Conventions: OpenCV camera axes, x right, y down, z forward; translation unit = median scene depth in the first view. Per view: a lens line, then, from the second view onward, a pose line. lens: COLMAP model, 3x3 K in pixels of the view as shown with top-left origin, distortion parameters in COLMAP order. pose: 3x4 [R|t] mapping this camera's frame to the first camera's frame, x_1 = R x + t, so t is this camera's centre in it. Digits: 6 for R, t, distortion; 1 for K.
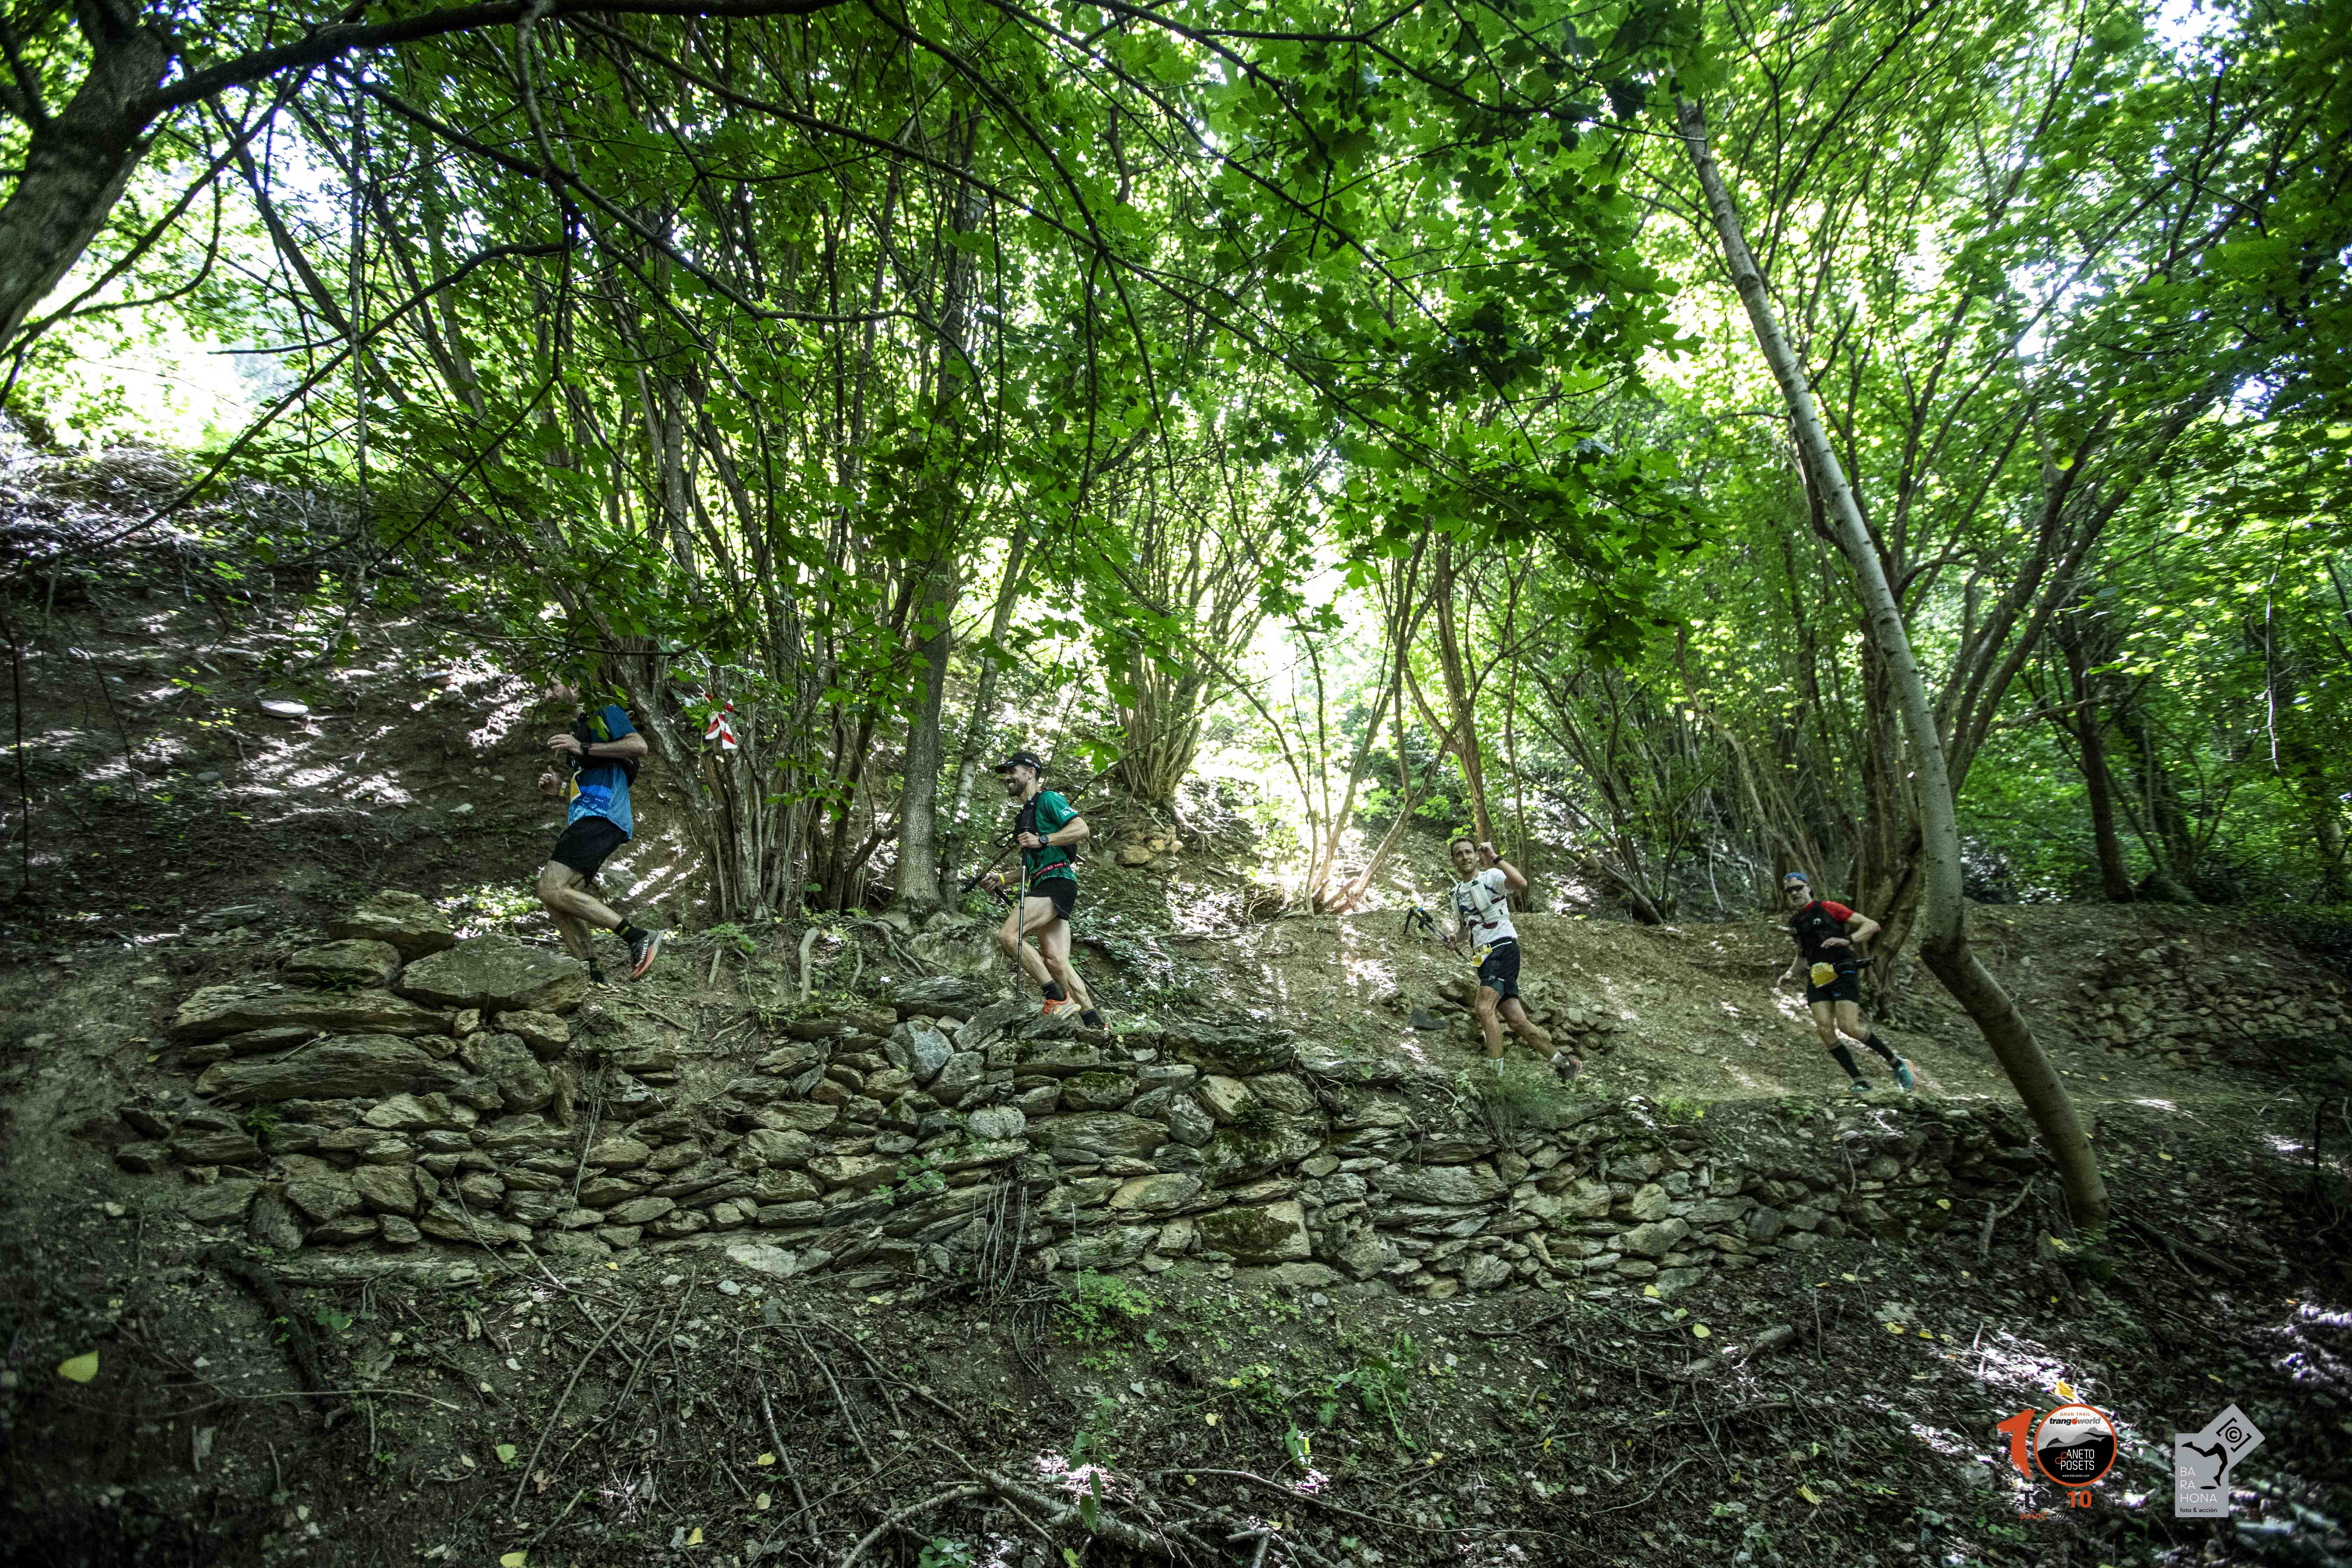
lens RADIAL K [[1165.6, 0, 1210.1], [0, 1165.6, 783.5], [0, 0, 1]] dist [0.024026, 0.001954]
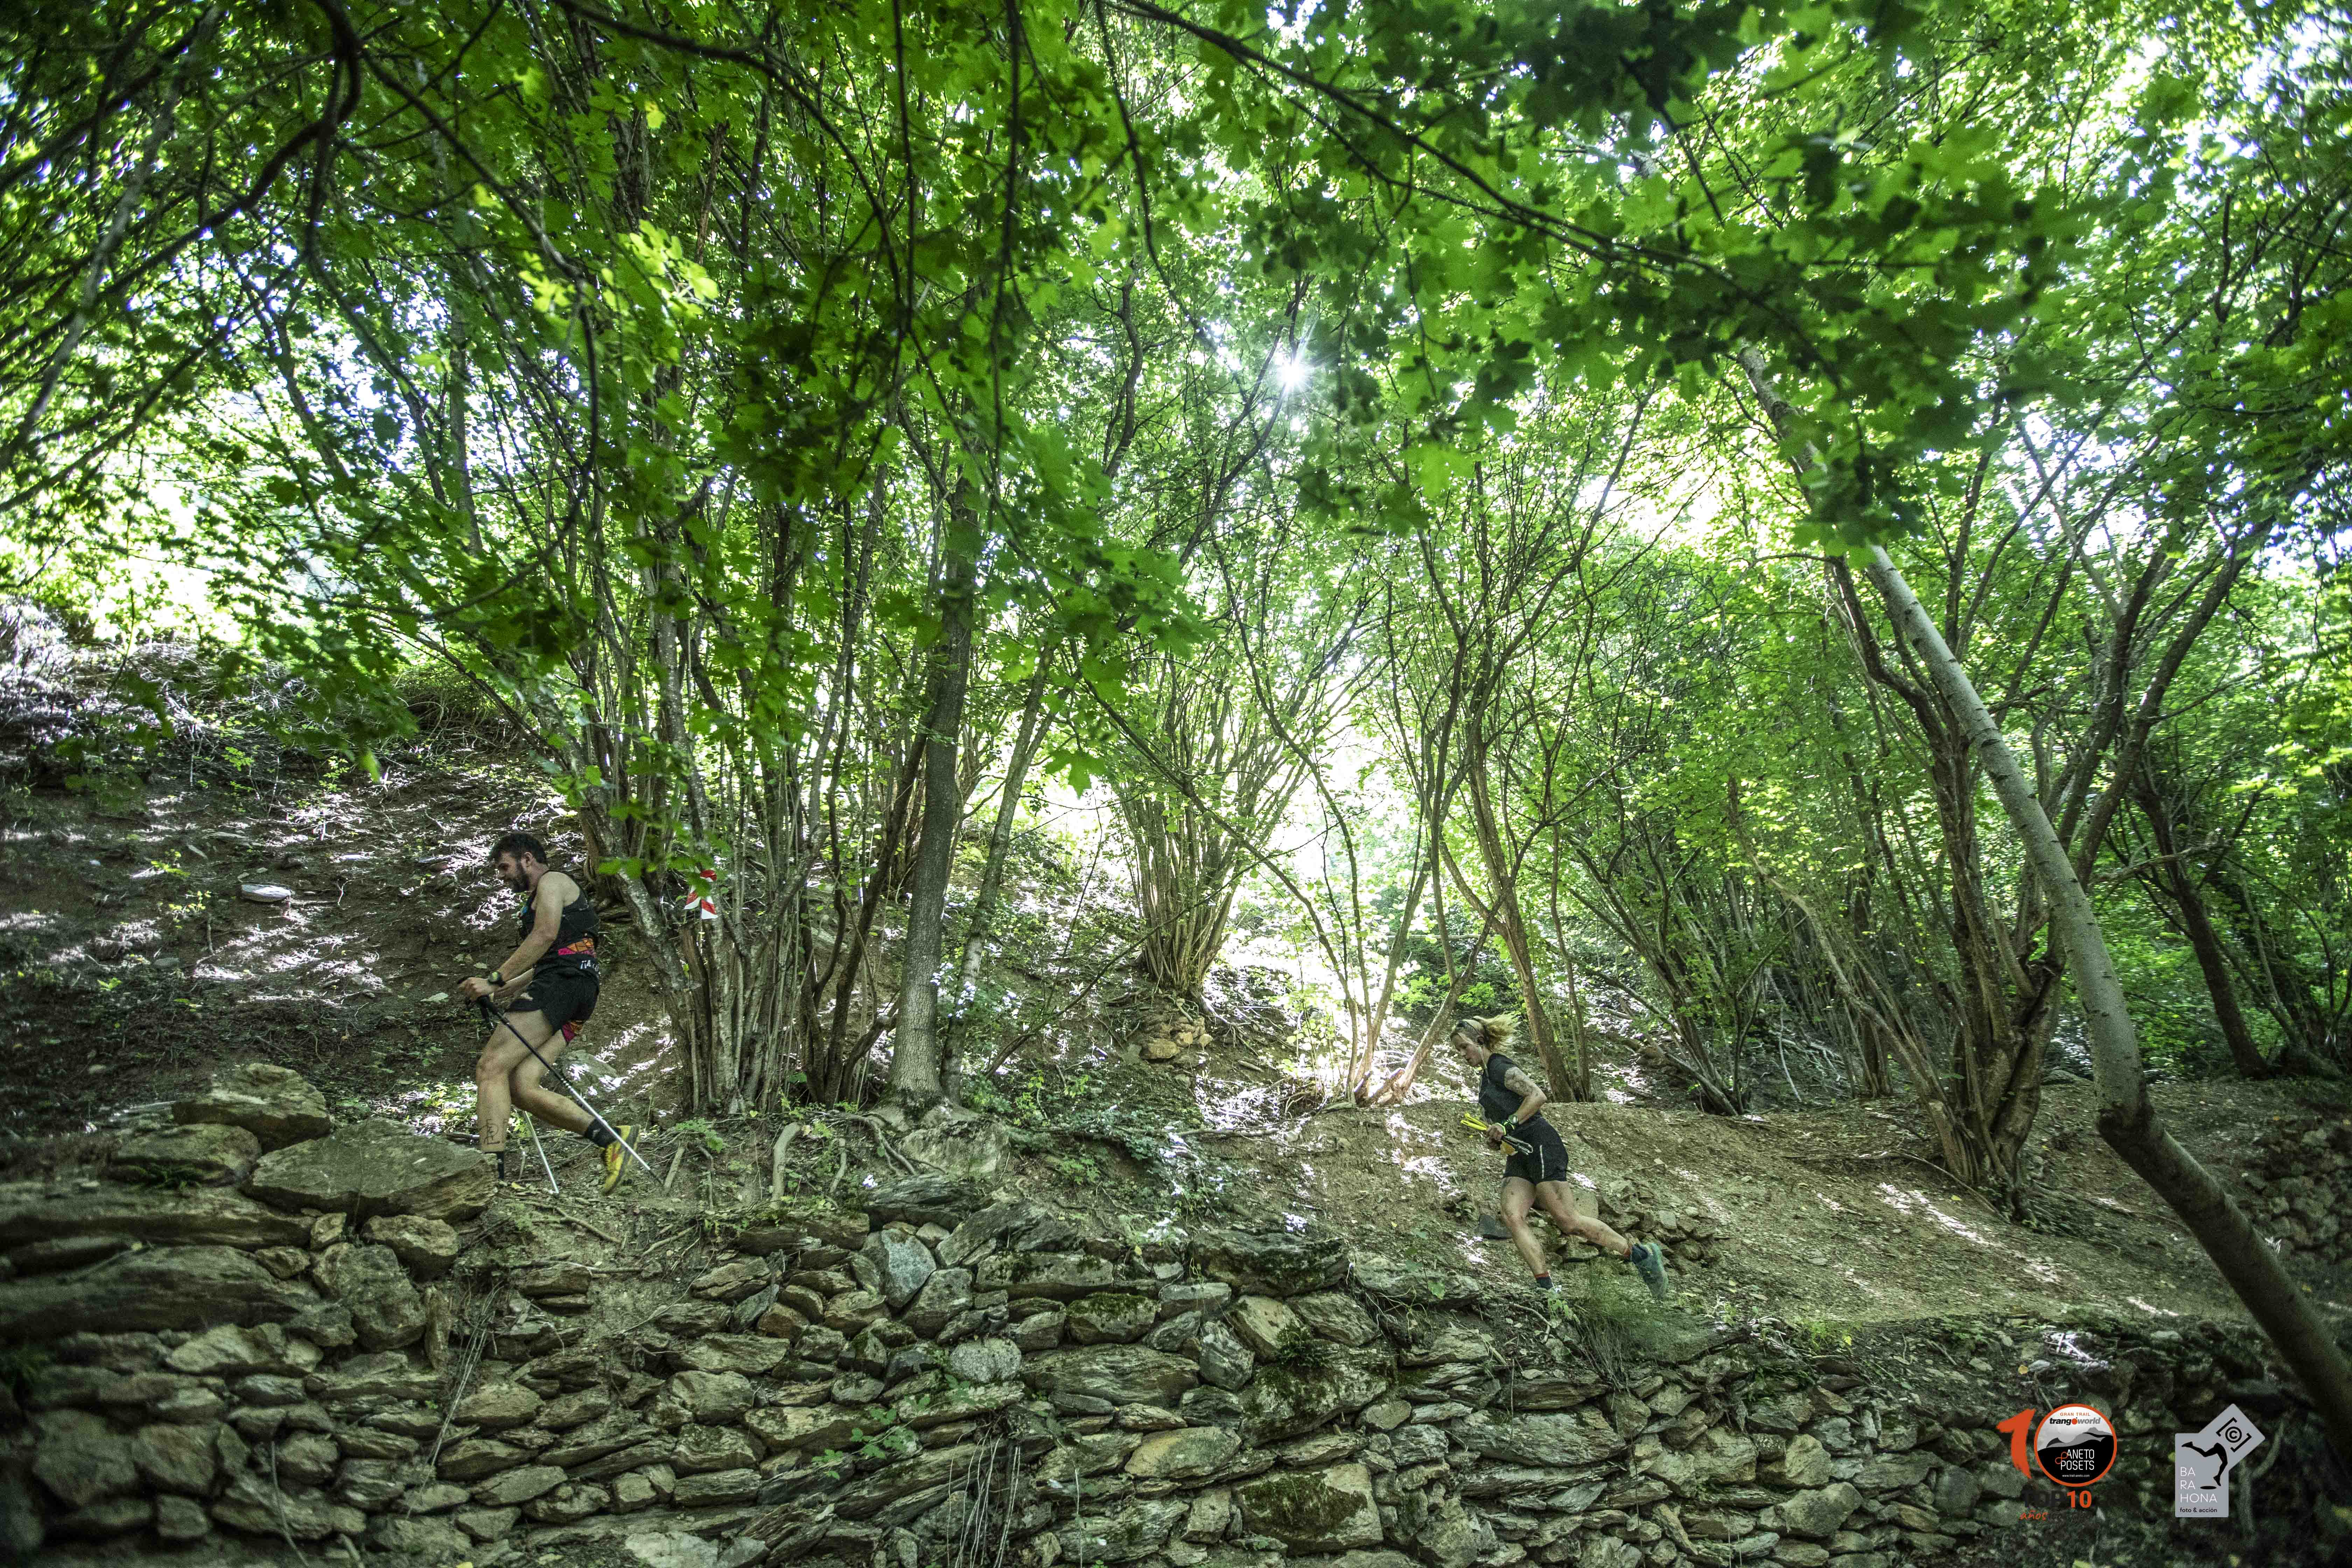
lens RADIAL K [[1190.0, 0, 1189.0], [0, 1190.0, 742.2], [0, 0, 1]] dist [0.000114, 0.005271]
pose [[0.998896, -0.028307, -0.037496, 0.001374], [0.020513, 0.980794, -0.193965, 0.028942], [0.042266, 0.192982, 0.980292, 0.100907]]
